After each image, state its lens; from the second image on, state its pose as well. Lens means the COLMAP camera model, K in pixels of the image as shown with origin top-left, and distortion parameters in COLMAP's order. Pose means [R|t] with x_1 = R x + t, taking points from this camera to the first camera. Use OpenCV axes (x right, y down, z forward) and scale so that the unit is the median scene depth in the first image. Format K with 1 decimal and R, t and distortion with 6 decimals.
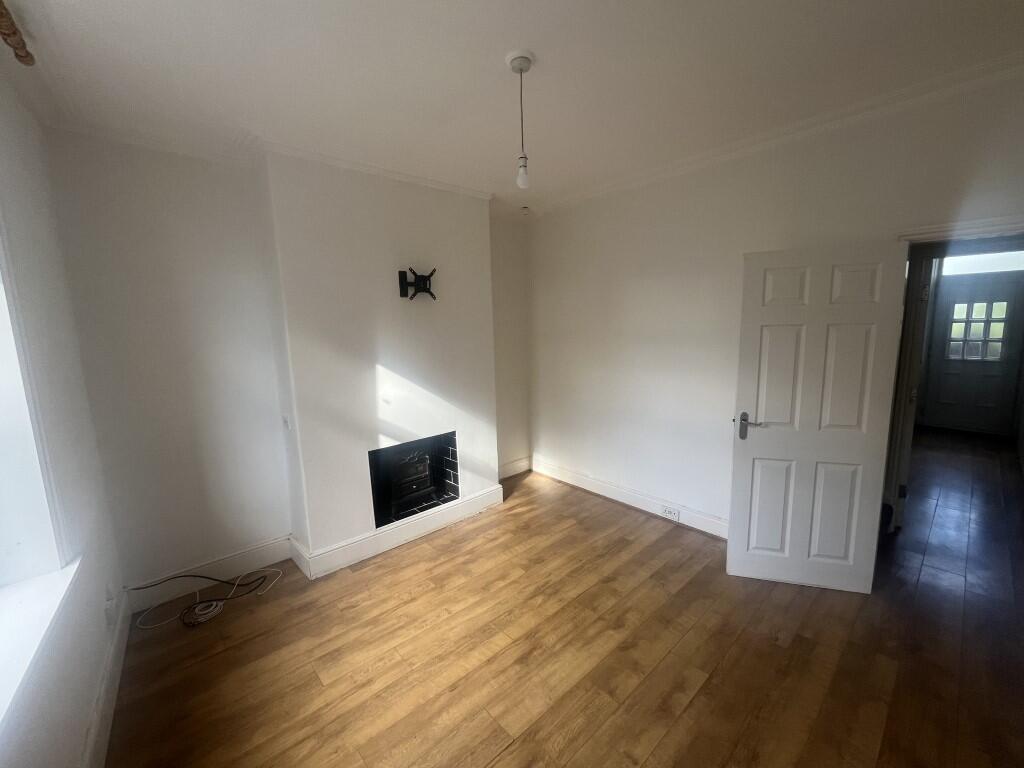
lens RADIAL K [[414.5, 0, 504.7], [0, 414.5, 383.6], [0, 0, 1]] dist [-0.002821, -0.000275]
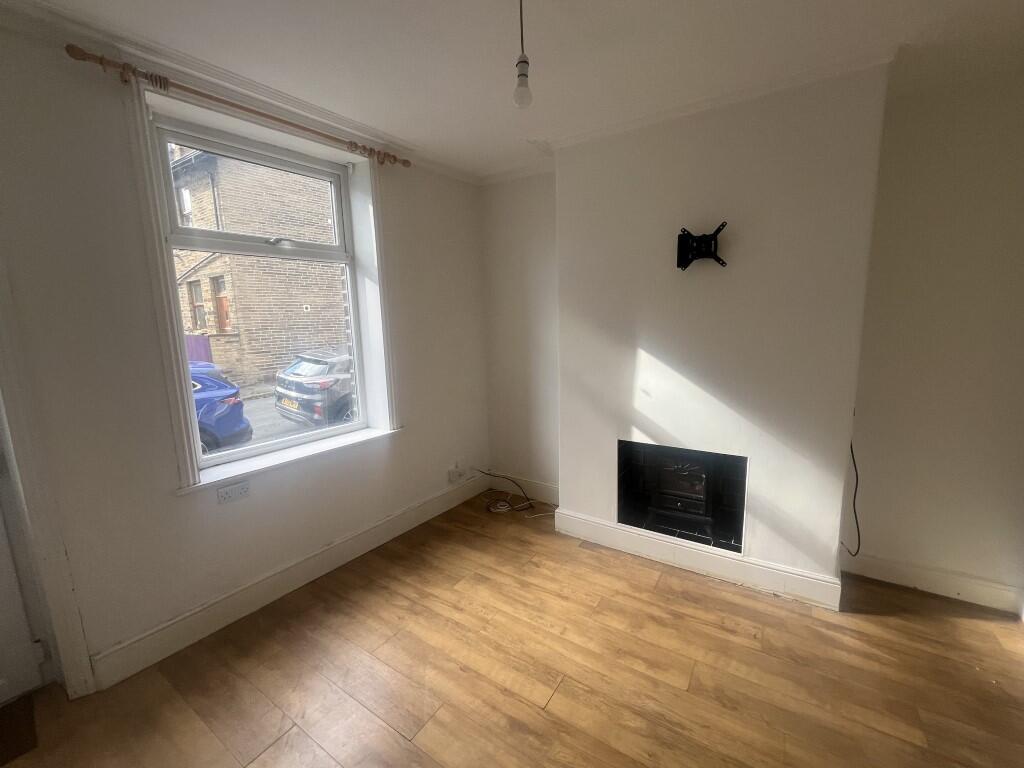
lens RADIAL K [[414.5, 0, 506.4], [0, 414.5, 384.2], [0, 0, 1]] dist [-0.002821, -0.000275]
pose [[0.274148, 0.179588, -0.944770, 0.525295], [-0.124817, 0.980744, 0.150207, -0.077240], [0.953553, 0.076744, 0.291284, 0.541346]]
